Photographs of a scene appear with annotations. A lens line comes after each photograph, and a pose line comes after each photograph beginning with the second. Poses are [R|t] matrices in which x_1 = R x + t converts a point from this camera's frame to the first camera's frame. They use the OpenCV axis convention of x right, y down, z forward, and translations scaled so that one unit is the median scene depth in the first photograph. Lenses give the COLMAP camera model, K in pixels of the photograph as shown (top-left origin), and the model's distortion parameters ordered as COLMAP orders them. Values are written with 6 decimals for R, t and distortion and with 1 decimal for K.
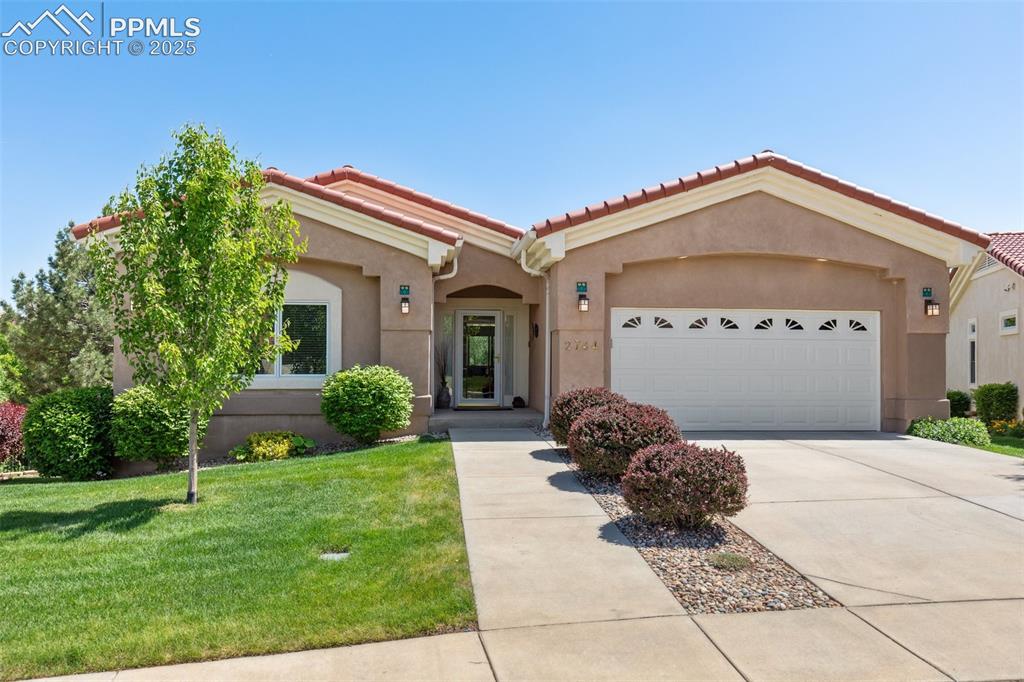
lens RADIAL K [[825.2, 0, 512.0], [0, 825.2, 341.0], [0, 0, 1]] dist [0.009167, 0.002279]
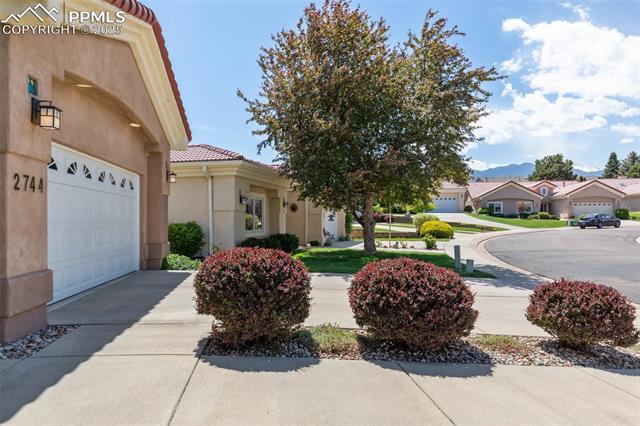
lens RADIAL K [[429.1, 0, 320.0], [0, 429.1, 213.0], [0, 0, 1]] dist [0.031498, 0.000260]
pose [[-0.070535, 0.013170, 0.997422, -0.230405], [-0.021099, 0.999669, -0.014692, 0.025338], [-0.997286, -0.022081, -0.070234, 0.772801]]
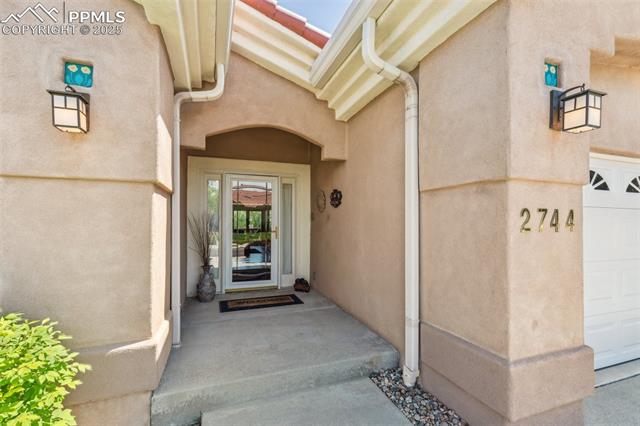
lens RADIAL K [[276.5, 0, 320.7], [0, 276.5, 218.5], [0, 0, 1]] dist [0.012857, -0.006503]
pose [[0.965619, 0.004853, 0.259917, -0.054639], [-0.008955, 0.999853, 0.014601, 0.003175], [-0.259808, -0.016426, 0.965521, 0.853802]]
